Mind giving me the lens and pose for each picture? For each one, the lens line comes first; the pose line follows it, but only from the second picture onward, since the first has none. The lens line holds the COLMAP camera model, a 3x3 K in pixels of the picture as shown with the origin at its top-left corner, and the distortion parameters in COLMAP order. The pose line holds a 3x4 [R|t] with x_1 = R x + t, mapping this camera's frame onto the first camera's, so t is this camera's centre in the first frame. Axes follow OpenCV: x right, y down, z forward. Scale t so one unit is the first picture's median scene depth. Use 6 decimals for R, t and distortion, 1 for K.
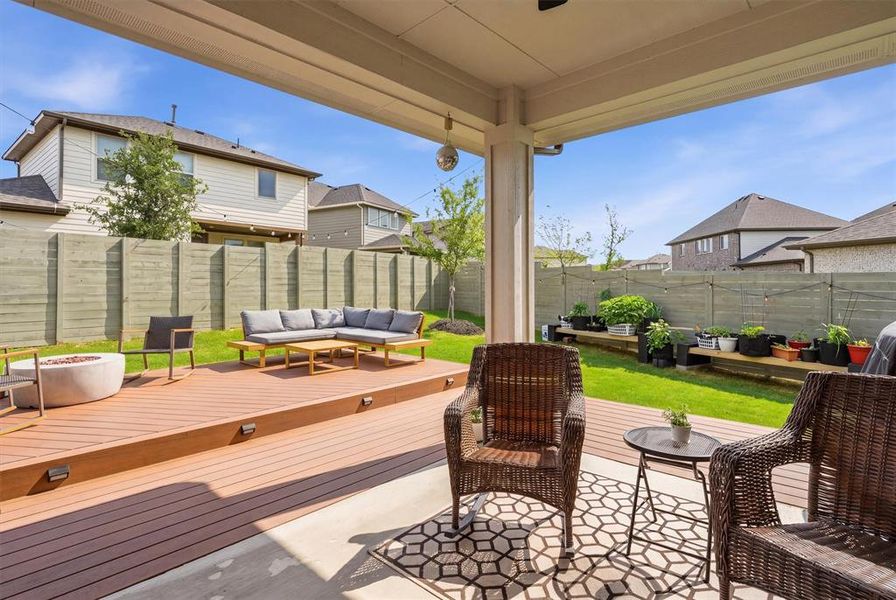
lens RADIAL K [[431.7, 0, 442.8], [0, 431.7, 293.1], [0, 0, 1]] dist [0.001935, 0.000521]
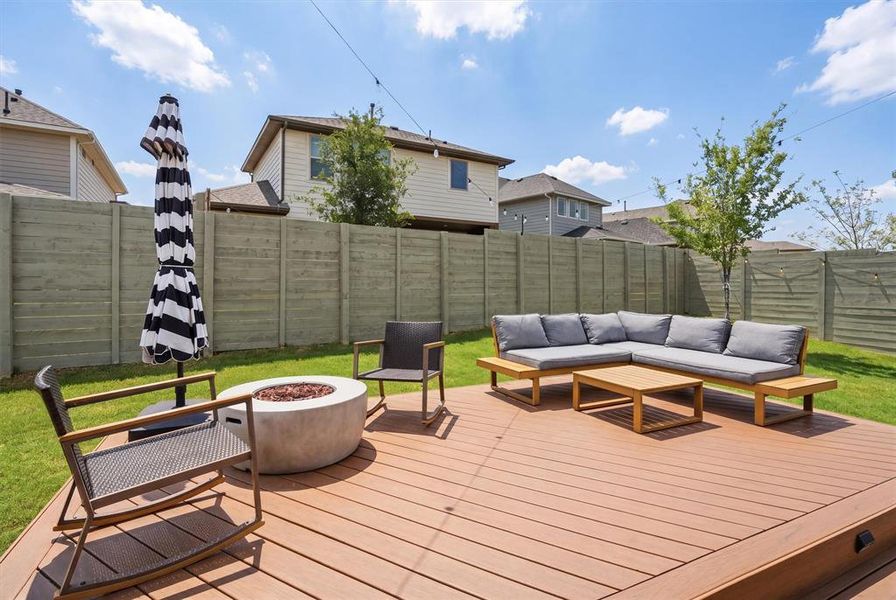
lens RADIAL K [[444.2, 0, 448.0], [0, 444.2, 300.0], [0, 0, 1]] dist [-0.000080, 0.000039]
pose [[0.934181, 0.014227, -0.356515, -0.127040], [-0.008497, 0.999808, 0.017632, 0.002384], [0.356698, -0.013442, 0.934123, 0.140305]]
